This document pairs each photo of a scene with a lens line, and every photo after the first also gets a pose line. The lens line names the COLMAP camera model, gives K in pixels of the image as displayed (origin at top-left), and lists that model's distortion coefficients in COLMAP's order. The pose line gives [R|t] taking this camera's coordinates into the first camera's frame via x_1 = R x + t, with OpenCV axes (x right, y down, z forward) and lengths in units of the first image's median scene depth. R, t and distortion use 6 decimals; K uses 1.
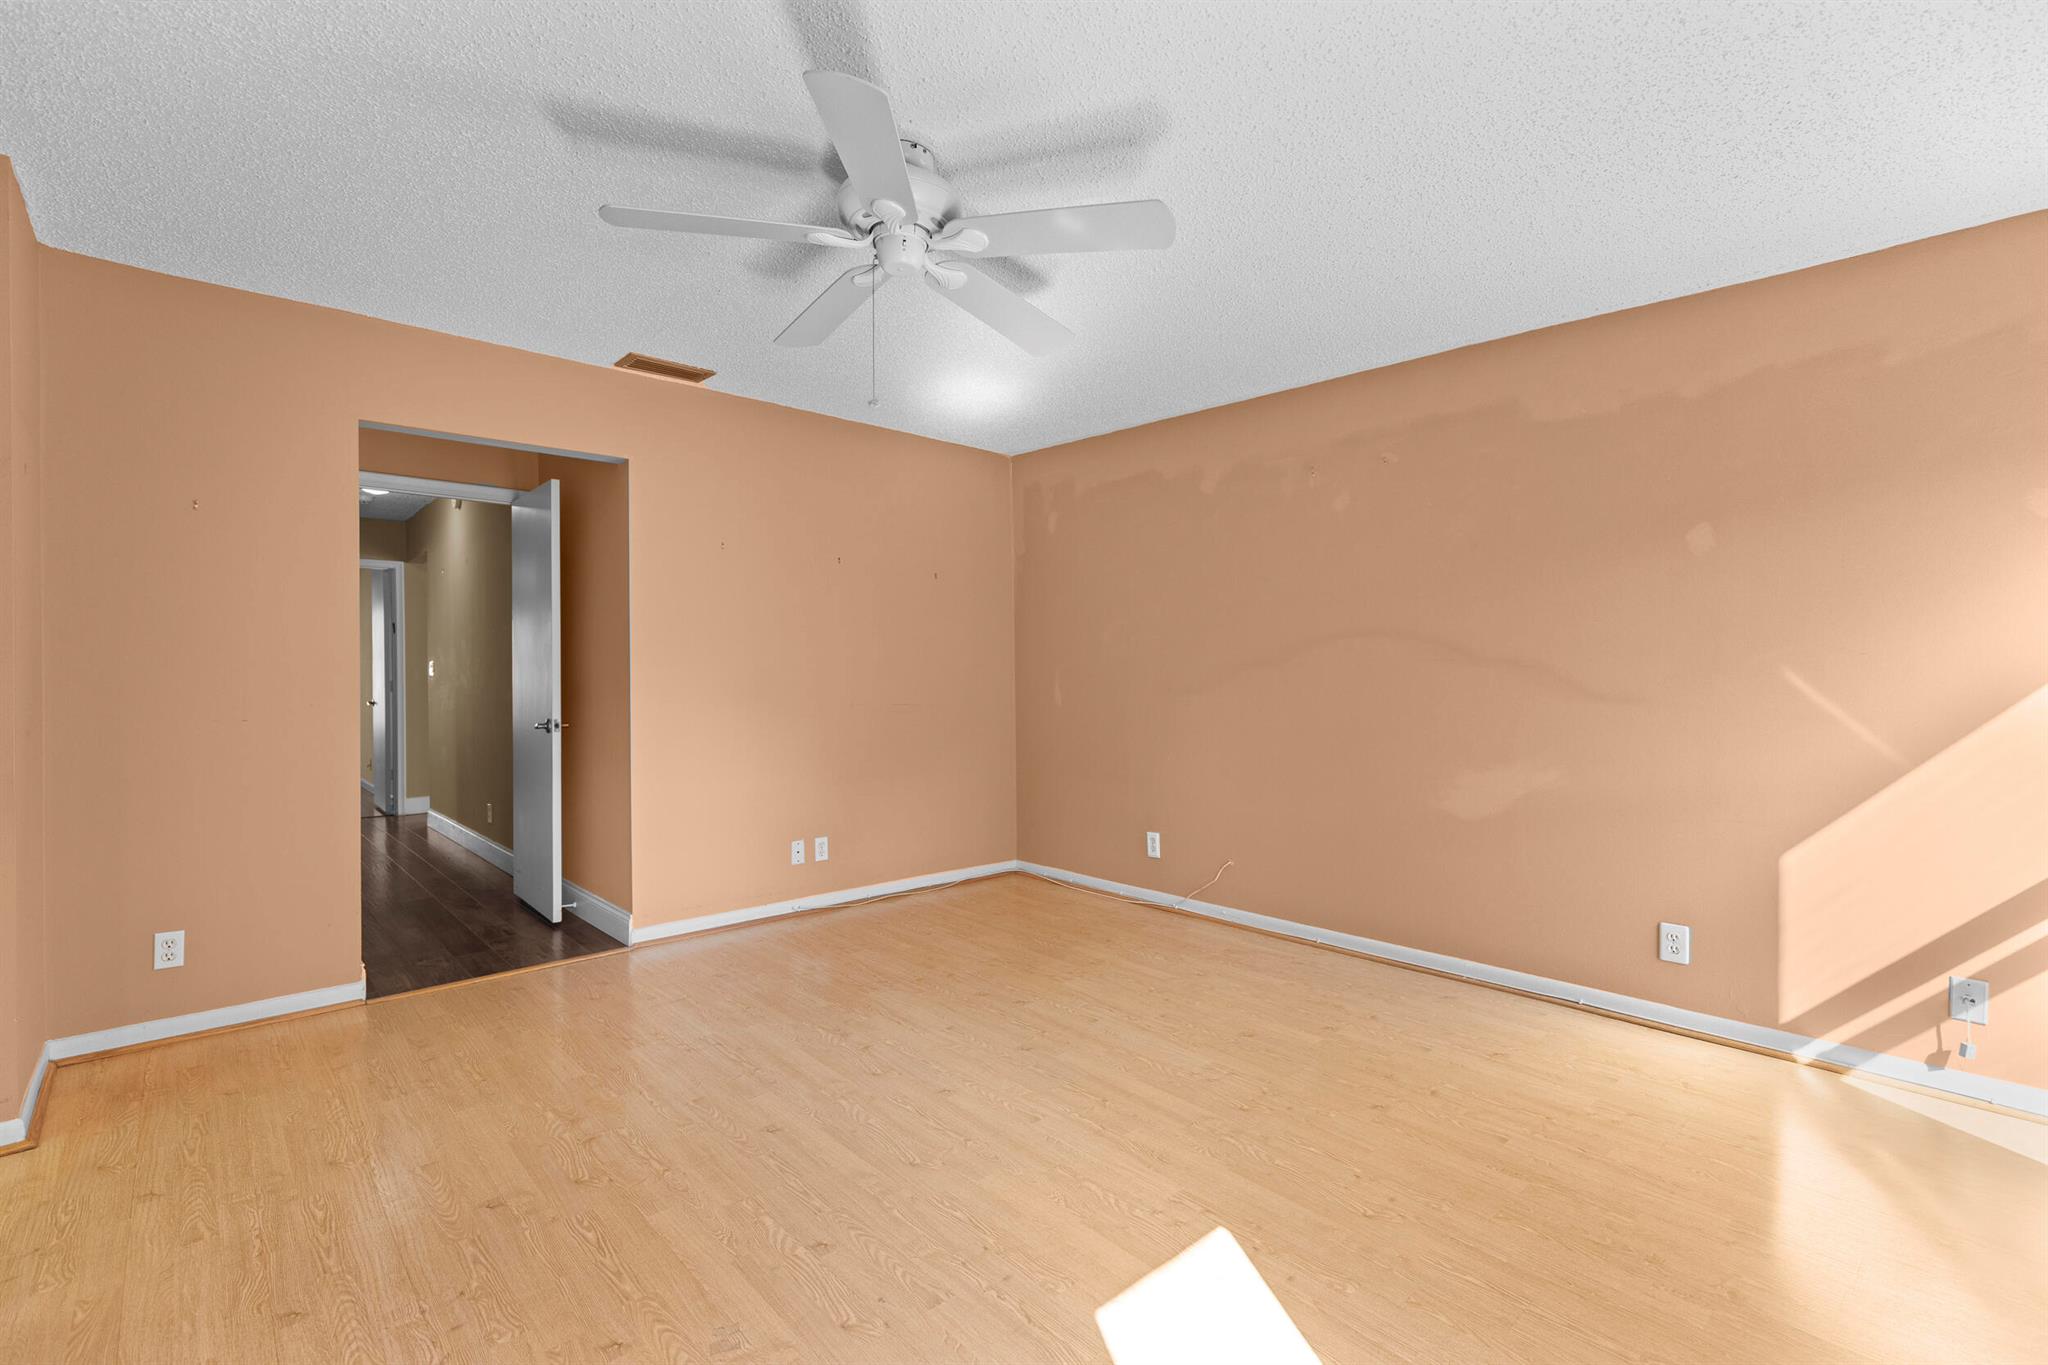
lens RADIAL K [[917.0, 0, 1028.4], [0, 917.0, 678.8], [0, 0, 1]] dist [0.002640, -0.001236]
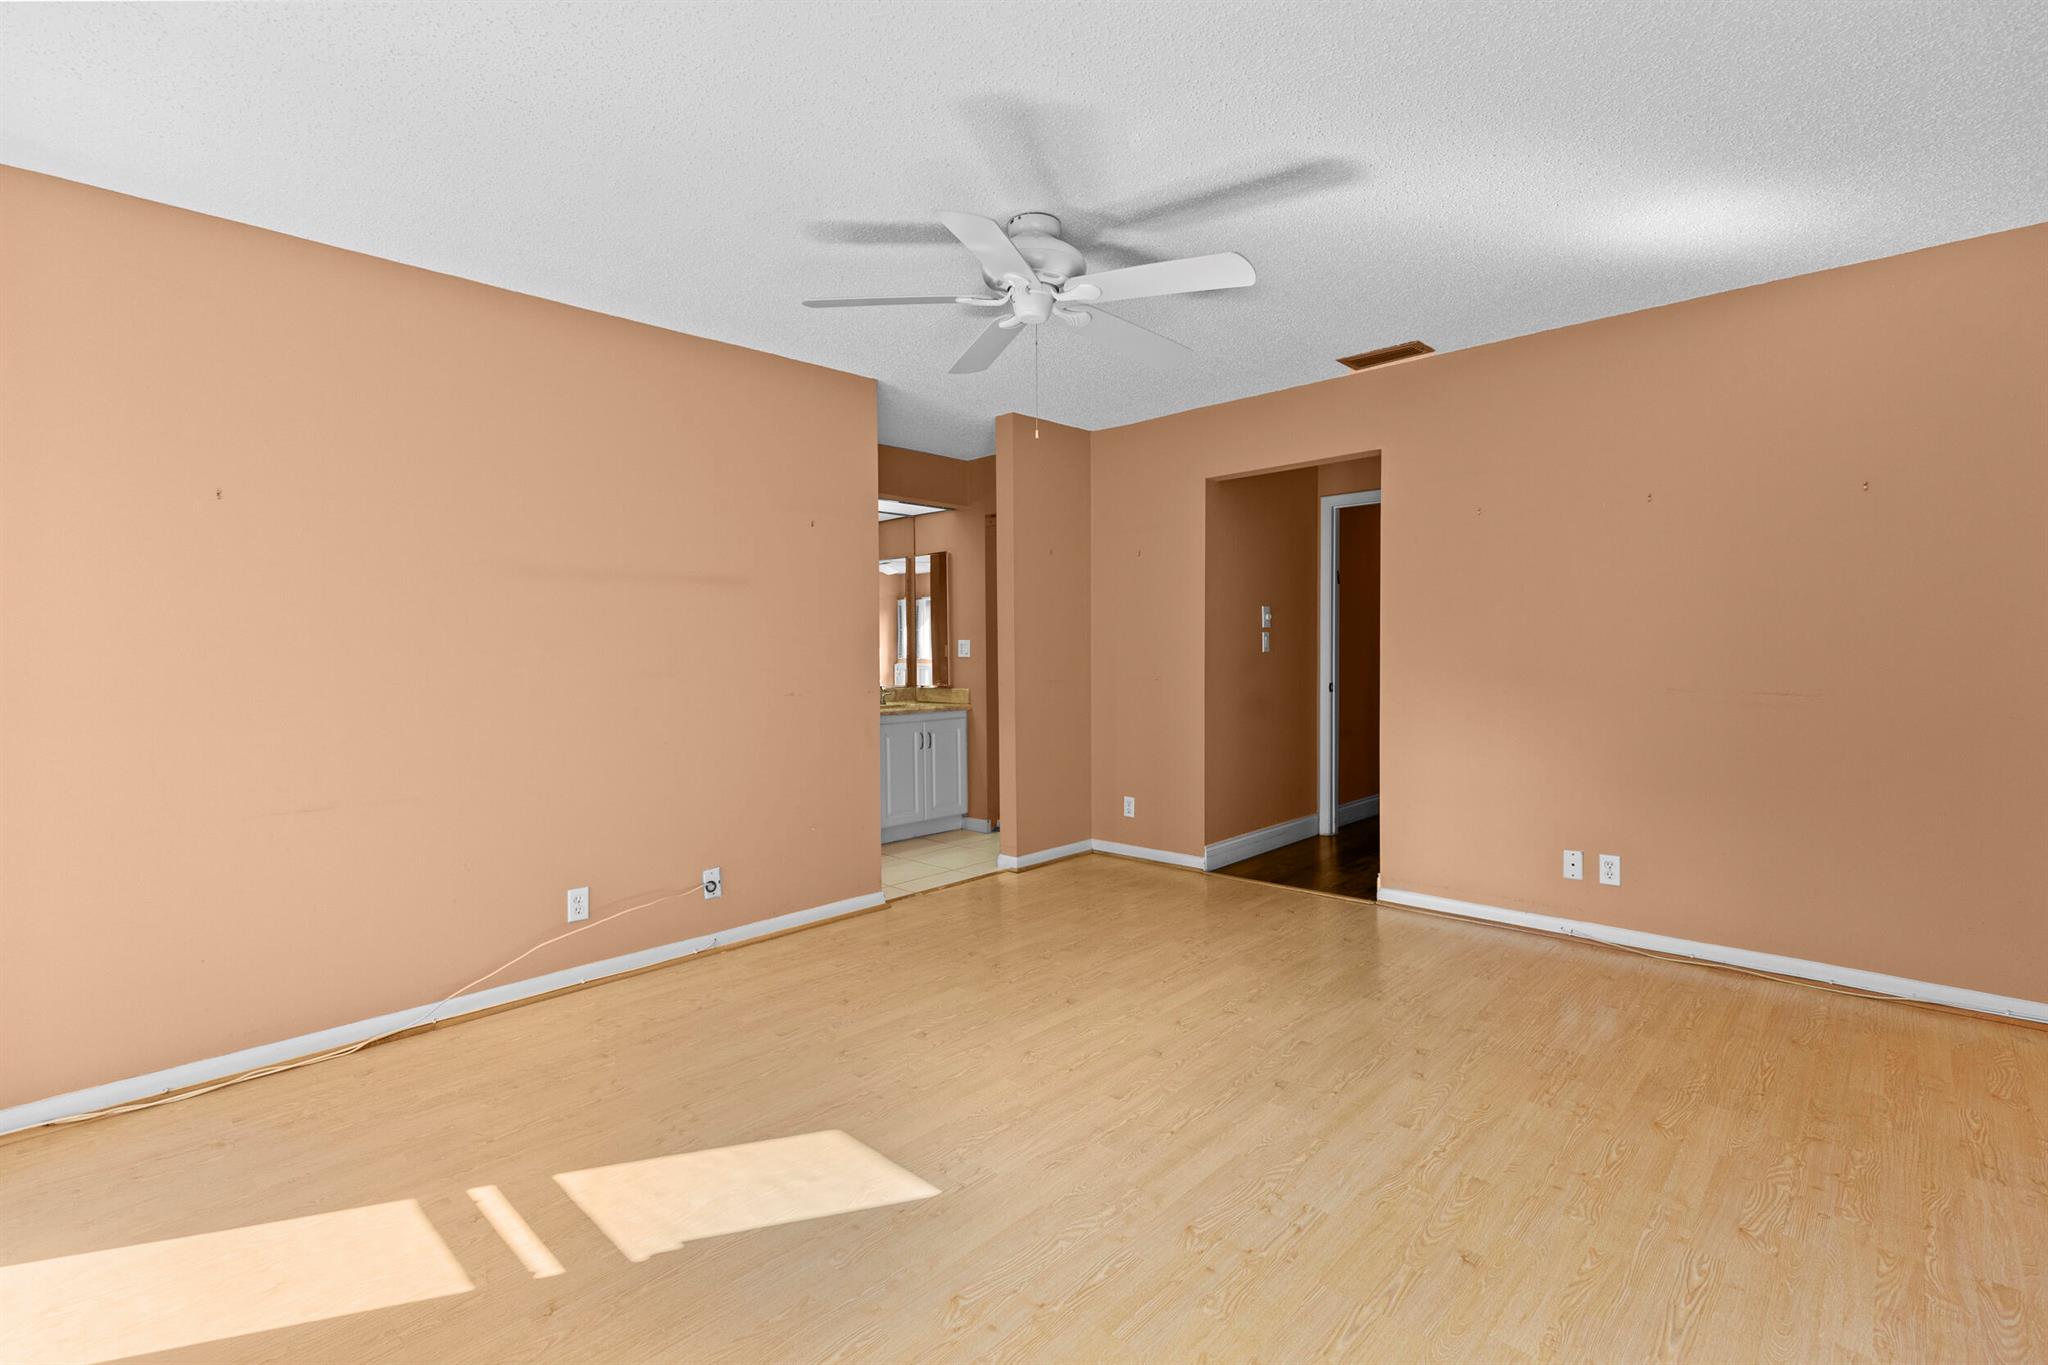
lens RADIAL K [[917.0, 0, 1028.7], [0, 917.0, 680.7], [0, 0, 1]] dist [0.002640, -0.001236]
pose [[0.068123, 0.031781, -0.997171, 0.614274], [0.001207, 0.999489, 0.031938, -0.004567], [0.997676, -0.003379, 0.068050, 0.520647]]
